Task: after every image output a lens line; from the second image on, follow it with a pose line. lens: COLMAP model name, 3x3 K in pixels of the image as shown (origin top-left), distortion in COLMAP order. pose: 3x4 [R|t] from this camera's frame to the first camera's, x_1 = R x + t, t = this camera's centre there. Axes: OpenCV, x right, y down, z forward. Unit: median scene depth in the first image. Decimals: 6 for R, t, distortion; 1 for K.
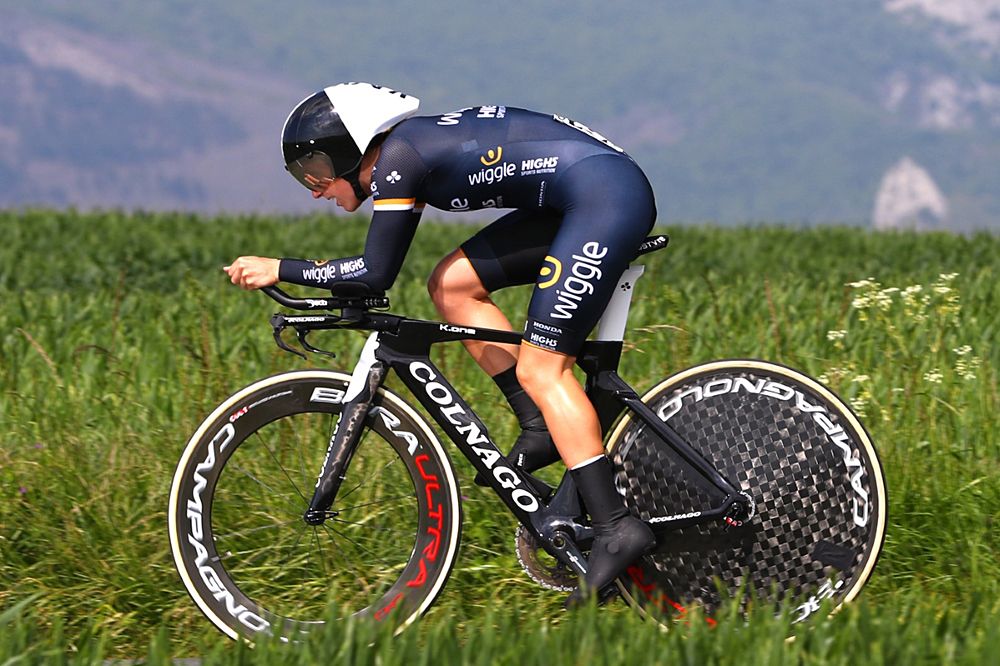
lens RADIAL K [[5015.1, 0, 498.0], [0, 5015.1, 331.5], [0, 0, 1]] dist [0.031895, 0.000000]
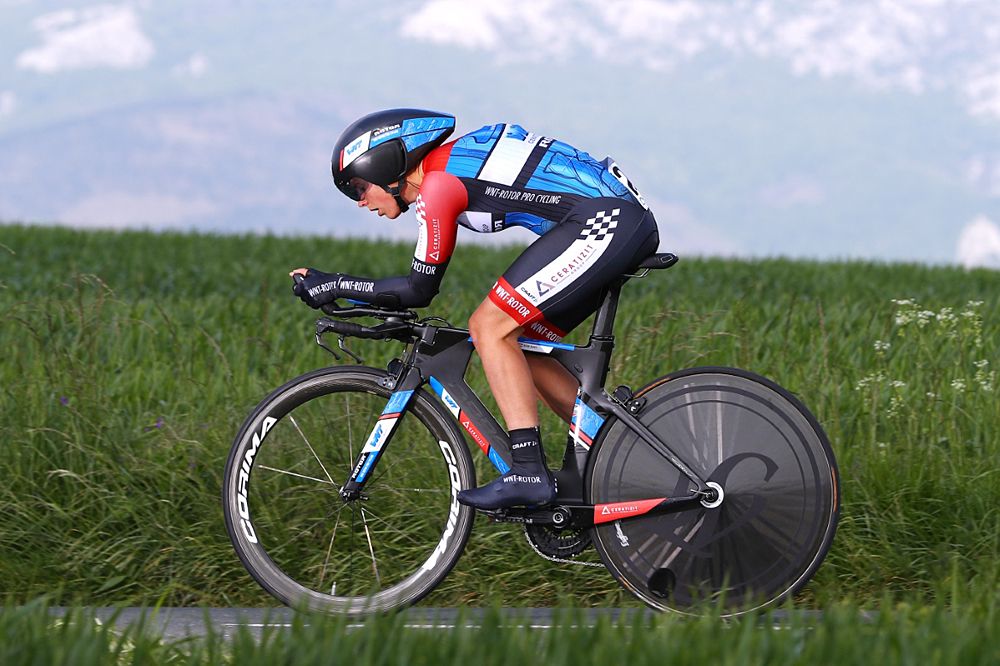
lens RADIAL K [[5015.1, 0, 498.4], [0, 5015.1, 329.2], [0, 0, 1]] dist [0.031895, 0.000000]
pose [[0.999705, 0.024083, 0.003049, -0.024959], [-0.024078, 0.999709, -0.001703, 0.000705], [-0.003089, 0.001629, 0.999994, -0.174740]]
